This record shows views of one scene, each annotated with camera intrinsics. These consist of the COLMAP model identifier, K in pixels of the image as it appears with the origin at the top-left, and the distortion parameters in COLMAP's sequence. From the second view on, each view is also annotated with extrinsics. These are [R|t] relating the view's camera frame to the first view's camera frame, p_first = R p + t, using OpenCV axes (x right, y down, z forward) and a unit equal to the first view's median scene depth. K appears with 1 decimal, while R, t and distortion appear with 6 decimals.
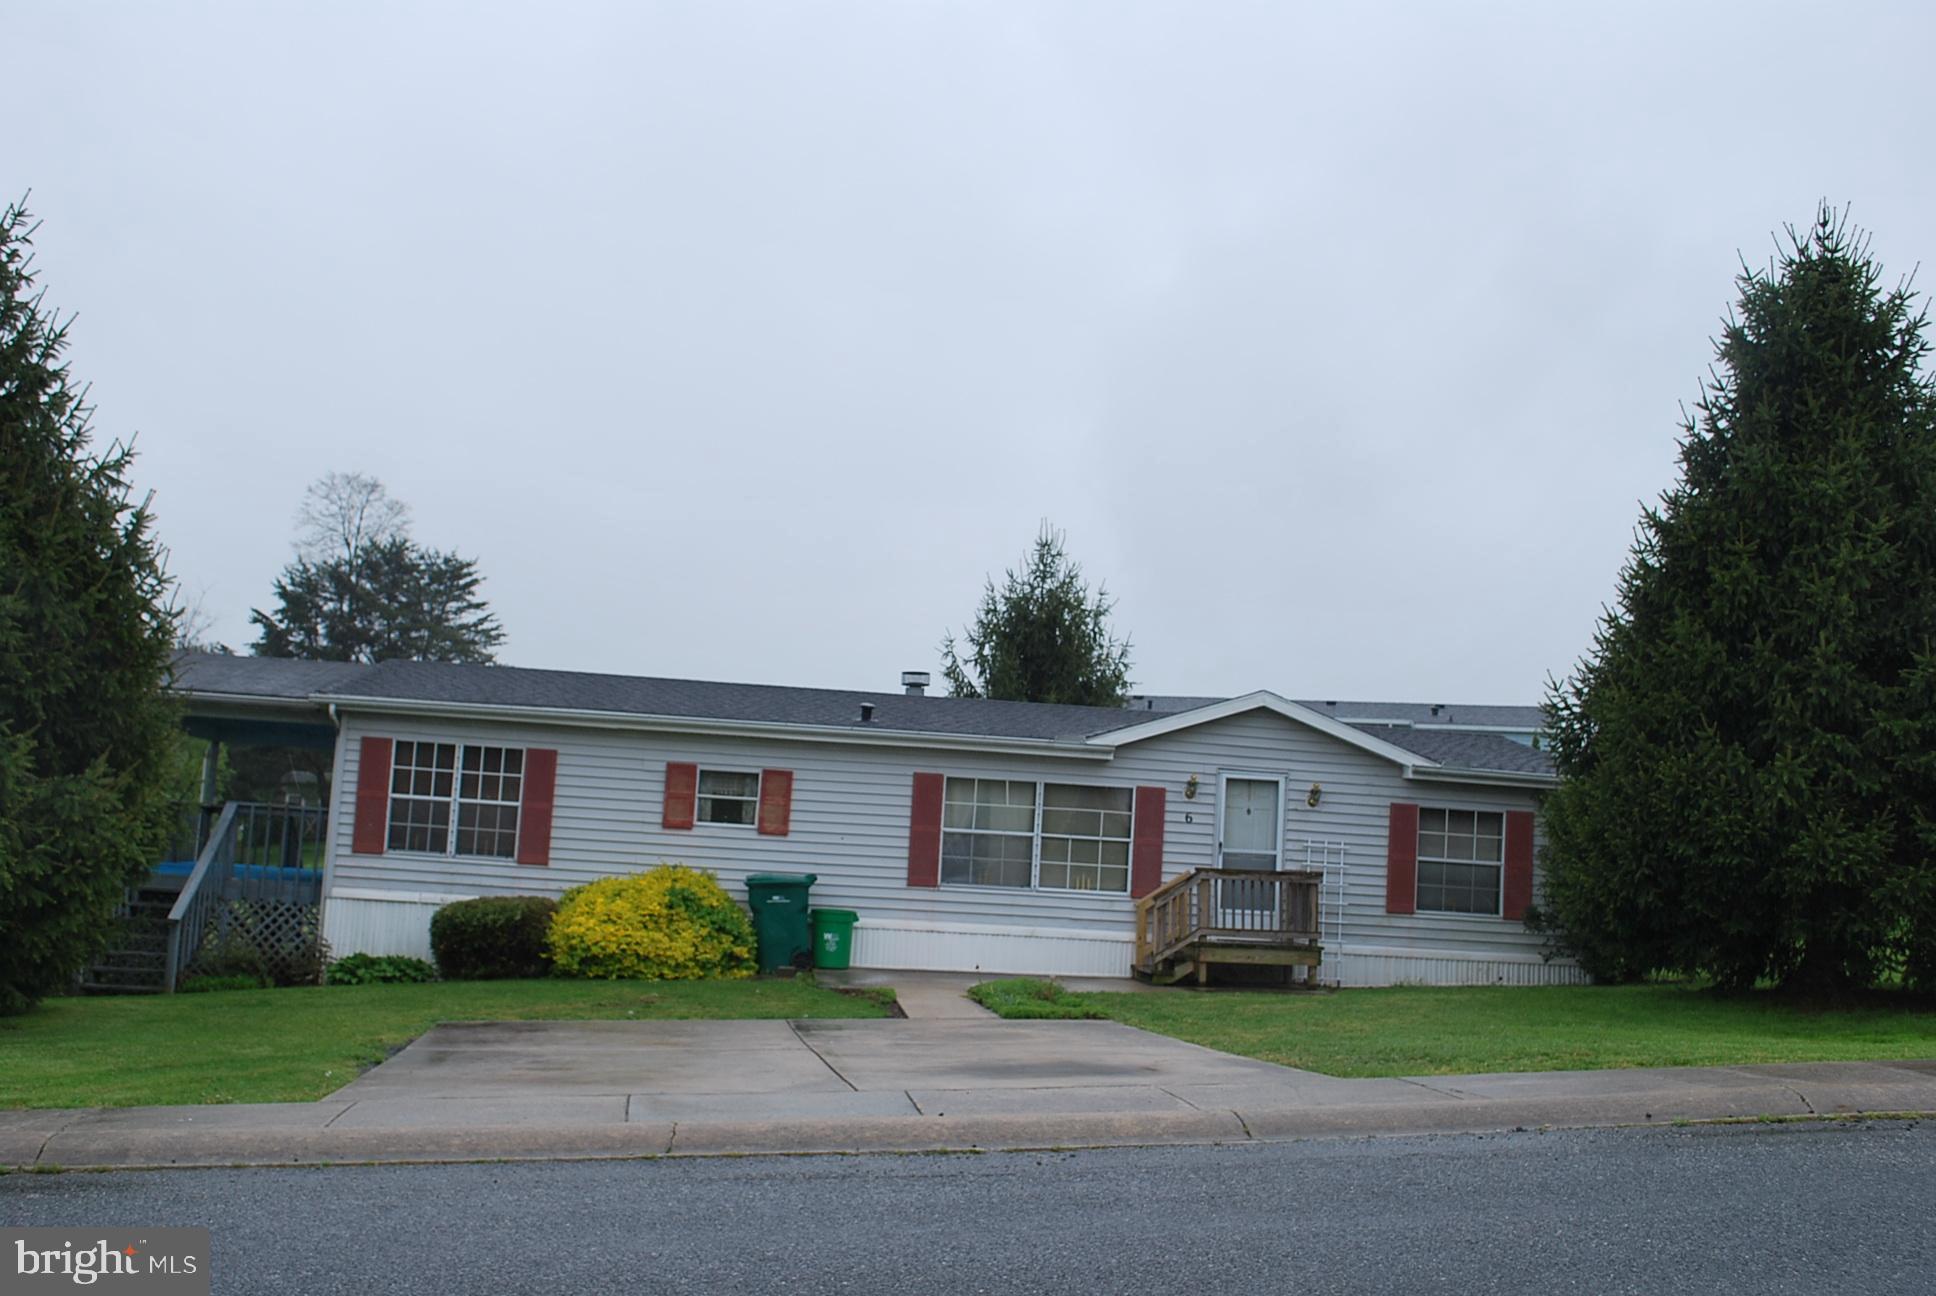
lens RADIAL K [[1845.3, 0, 967.1], [0, 1845.3, 655.4], [0, 0, 1]] dist [-0.060071, 0.000000]
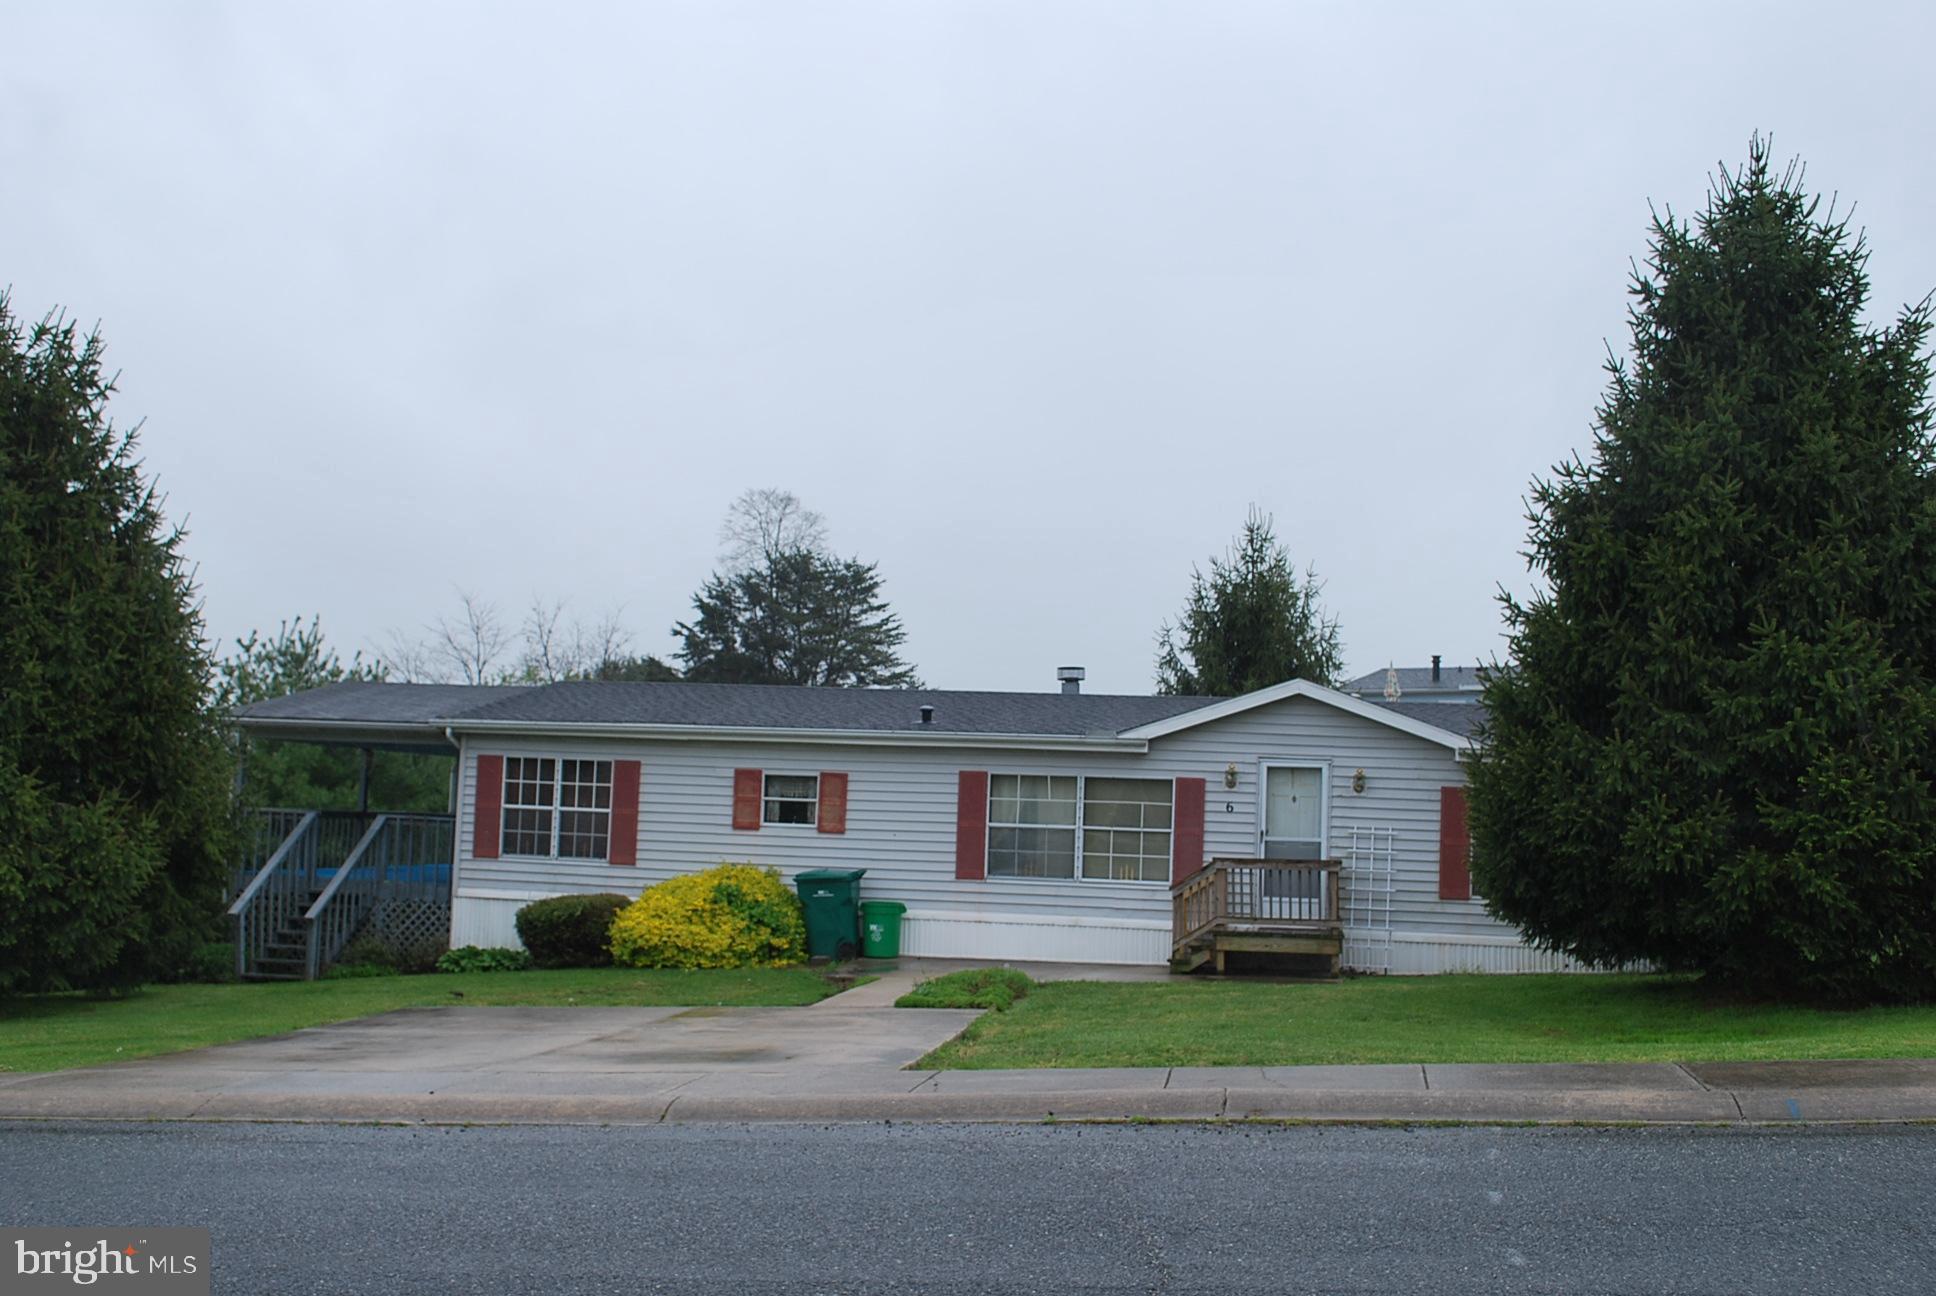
lens RADIAL K [[1845.3, 0, 960.7], [0, 1845.3, 648.8], [0, 0, 1]] dist [-0.060071, 0.000000]
pose [[0.958726, -0.048386, -0.280183, 0.275240], [0.050651, 0.998716, 0.000845, -0.006990], [0.279782, -0.015002, 0.959946, -0.008327]]
